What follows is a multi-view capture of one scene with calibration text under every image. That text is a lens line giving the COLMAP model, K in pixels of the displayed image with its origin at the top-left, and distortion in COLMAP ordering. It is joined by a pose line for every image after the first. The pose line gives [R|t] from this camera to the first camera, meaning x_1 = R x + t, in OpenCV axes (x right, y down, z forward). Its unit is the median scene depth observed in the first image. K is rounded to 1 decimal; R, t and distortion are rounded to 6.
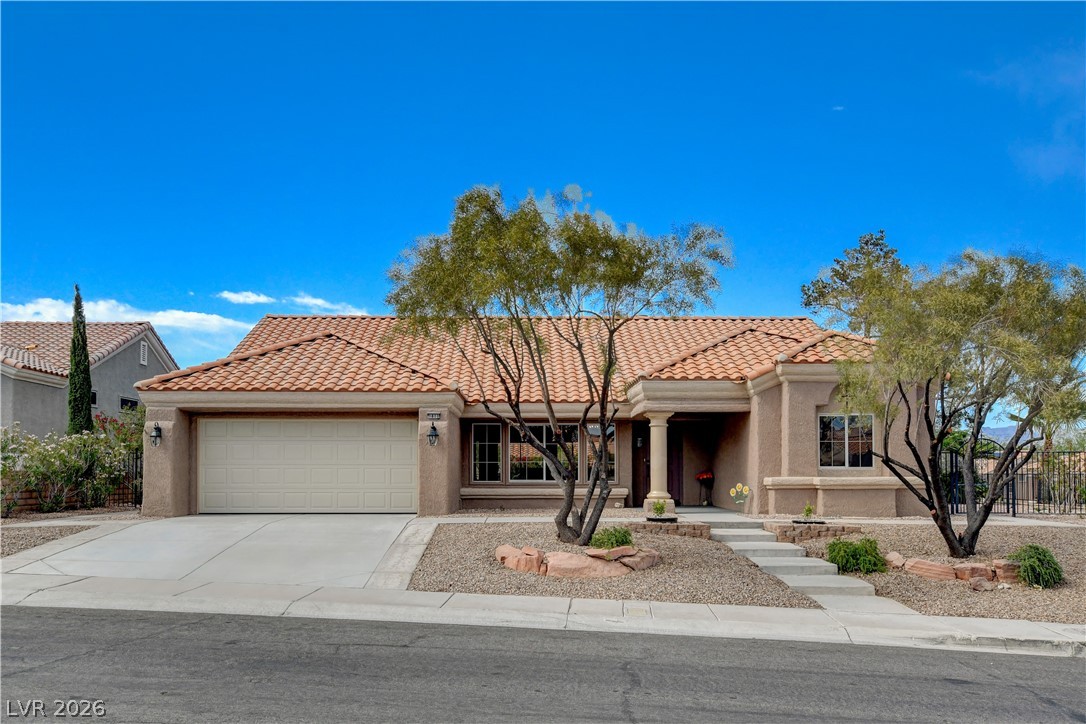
lens RADIAL K [[901.2, 0, 539.5], [0, 901.2, 428.0], [0, 0, 1]] dist [0.050063, 0.001471]
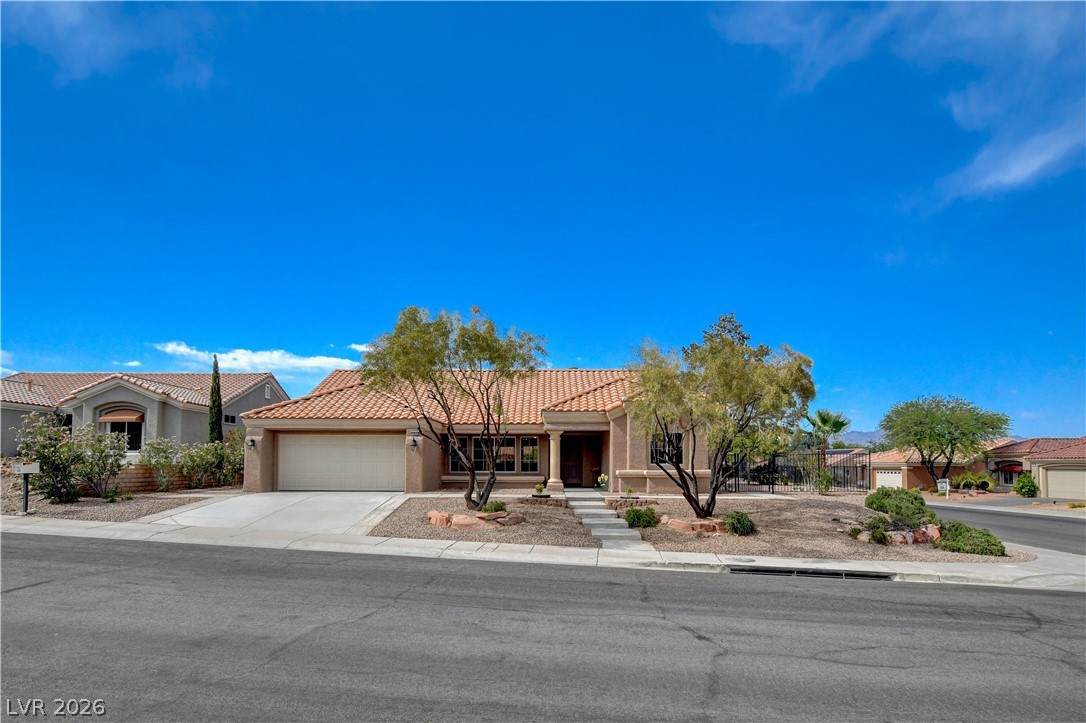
lens RADIAL K [[593.8, 0, 541.2], [0, 593.8, 430.2], [0, 0, 1]] dist [-0.001224, 0.000306]
pose [[0.999756, 0.002058, -0.021990, 0.143096], [-0.002152, 0.999989, -0.004232, -0.015089], [0.021981, 0.004278, 0.999749, -0.101267]]
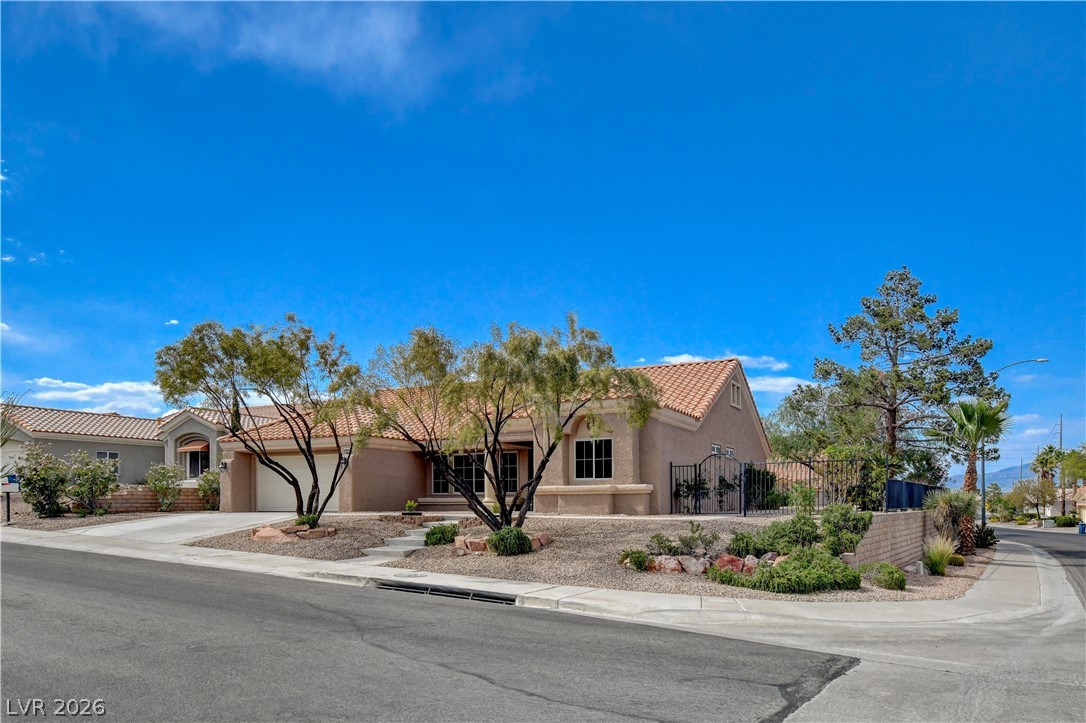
lens RADIAL K [[765.9, 0, 544.2], [0, 765.9, 430.6], [0, 0, 1]] dist [0.040445, 0.045381]
pose [[0.867736, -0.046456, -0.494850, 0.873934], [0.025939, 0.998498, -0.048252, 0.026370], [0.496349, 0.029034, 0.867638, -0.019606]]
